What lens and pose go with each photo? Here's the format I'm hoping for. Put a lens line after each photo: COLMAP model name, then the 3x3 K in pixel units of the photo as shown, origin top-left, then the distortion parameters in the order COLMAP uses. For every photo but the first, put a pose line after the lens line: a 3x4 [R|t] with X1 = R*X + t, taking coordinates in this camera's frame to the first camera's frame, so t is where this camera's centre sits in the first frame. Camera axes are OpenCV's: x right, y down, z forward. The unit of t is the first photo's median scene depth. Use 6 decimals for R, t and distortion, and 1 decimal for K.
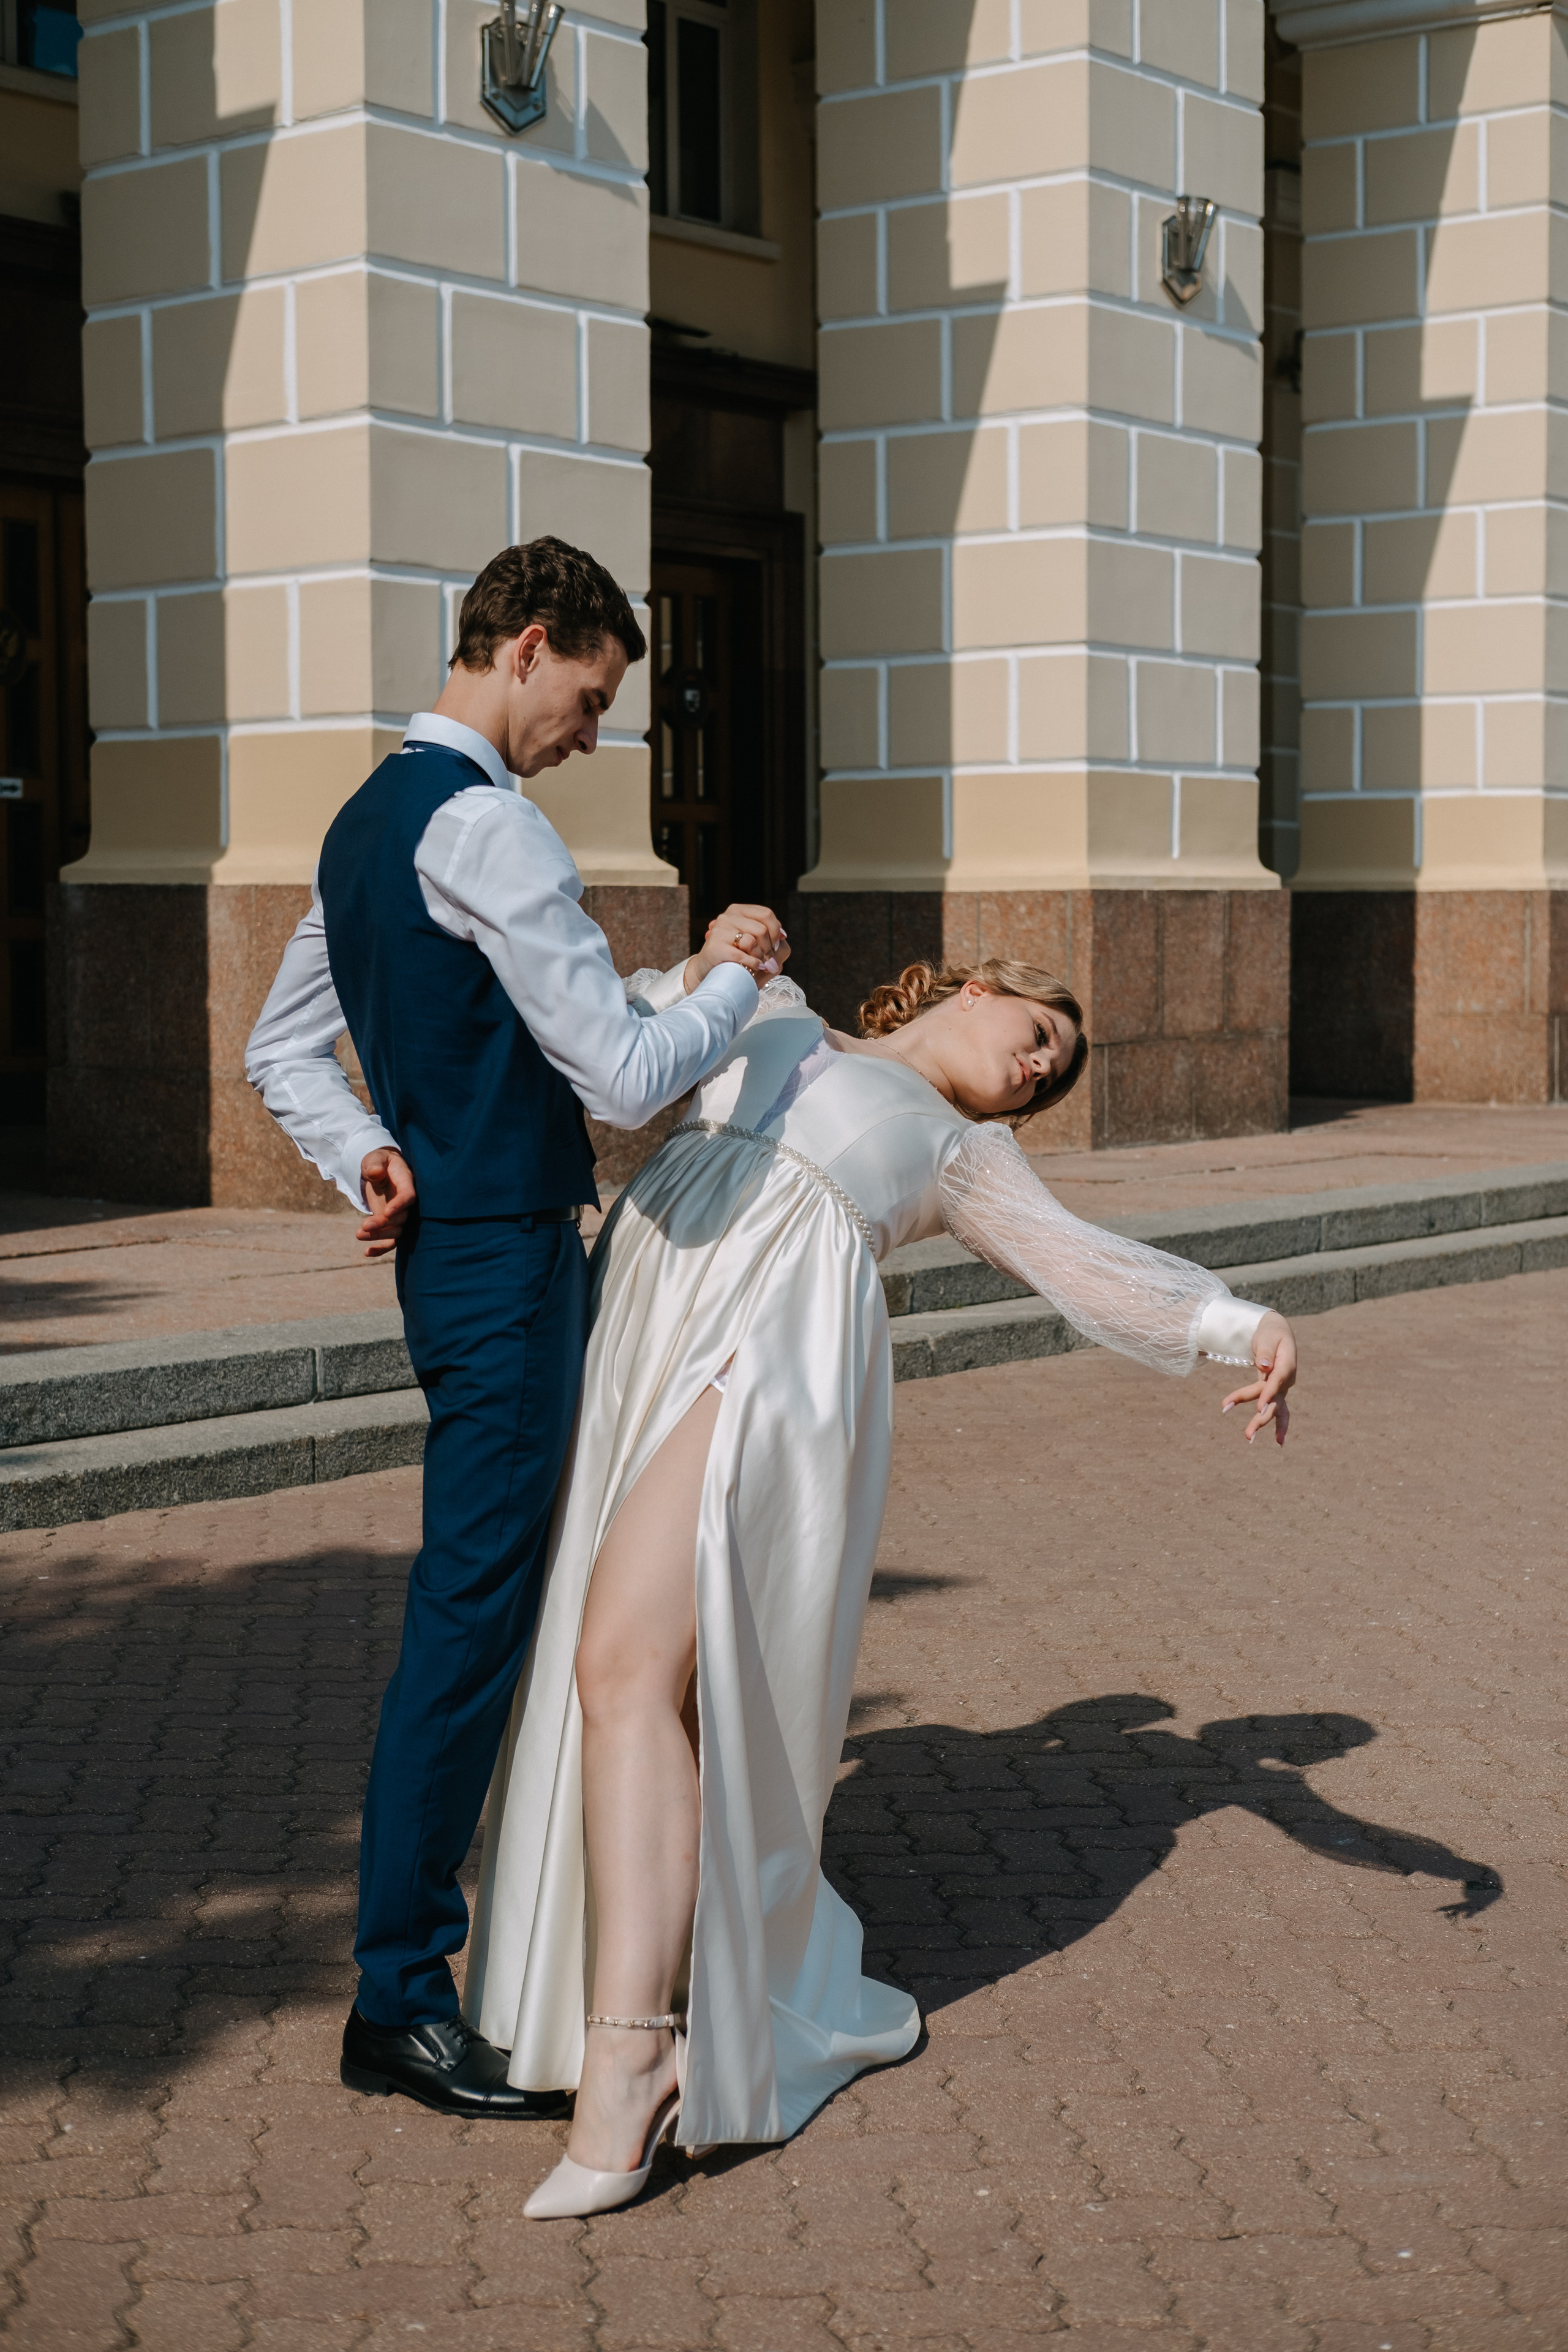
lens RADIAL K [[3536.7, 0, 784.0], [0, 3536.7, 1176.0], [0, 0, 1]] dist [-0.020883, 0.101986]
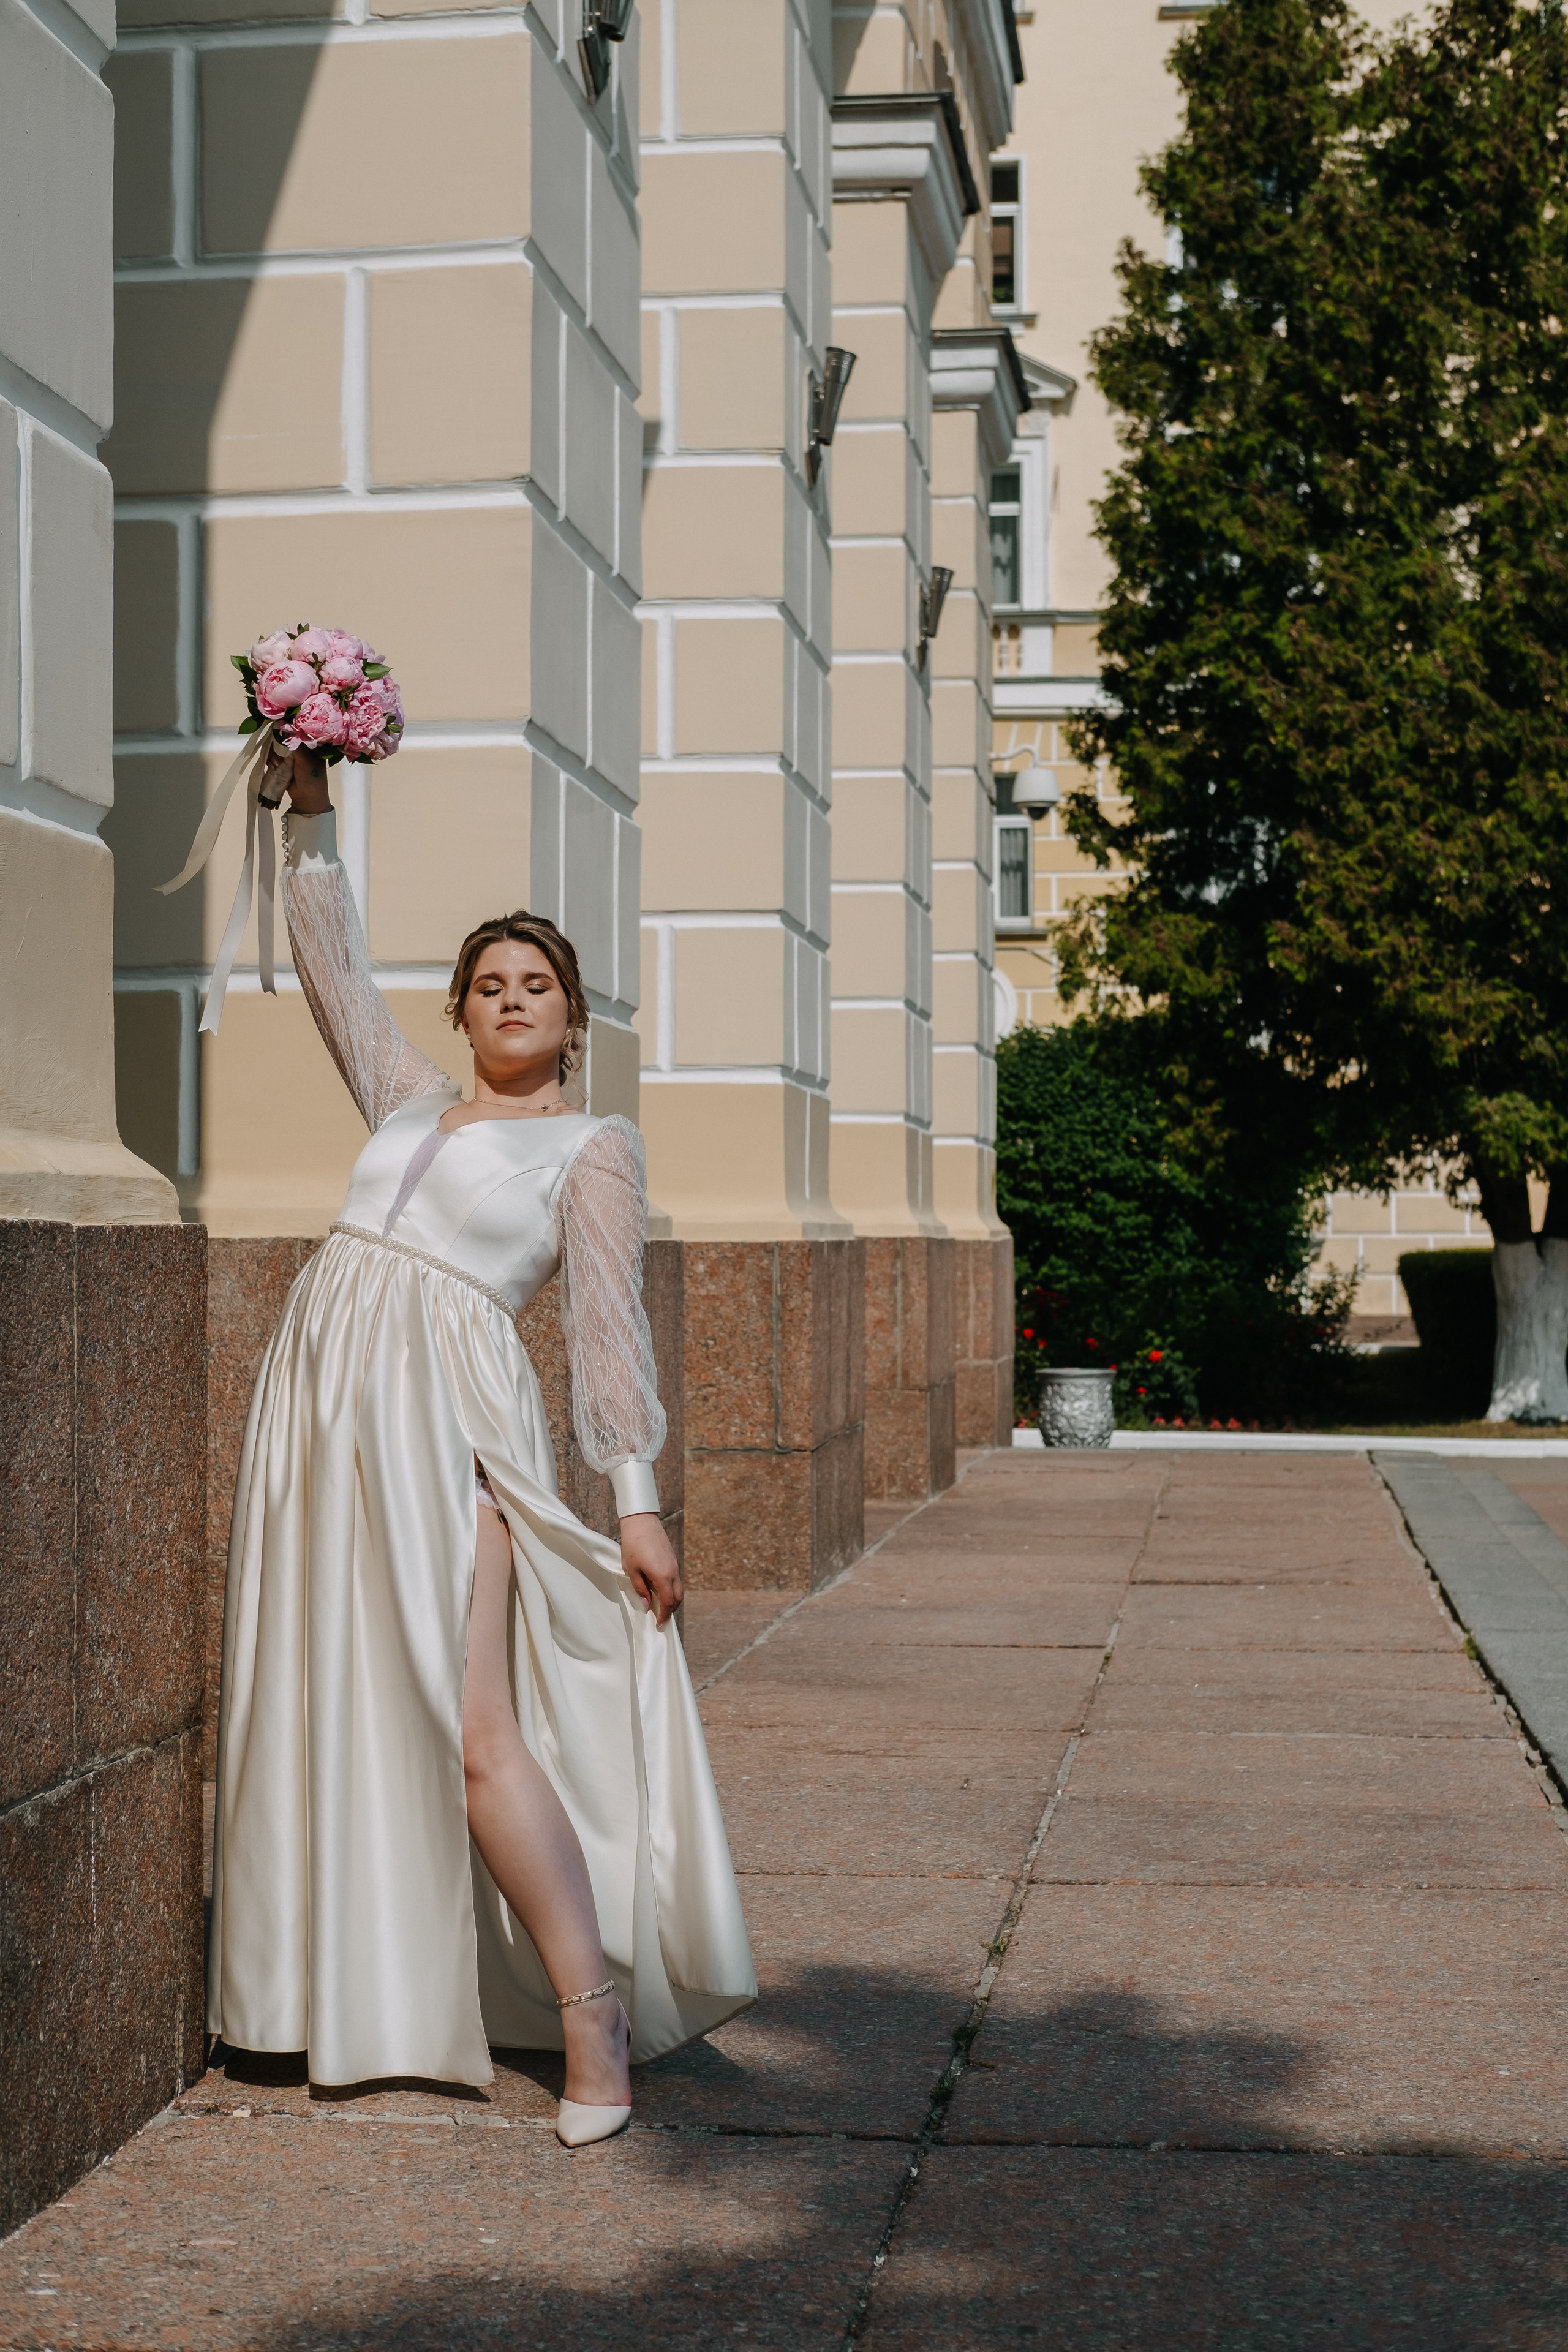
lens RADIAL K [[3766.3, 0, 784.0], [0, 3766.3, 1176.0], [0, 0, 1]] dist [-0.006391, 0.049837]
pose [[0.846486, 0.014213, 0.532221, -0.335248], [0.033876, 0.996180, -0.080482, -0.030881], [-0.531332, 0.086156, 0.842771, 0.329786]]
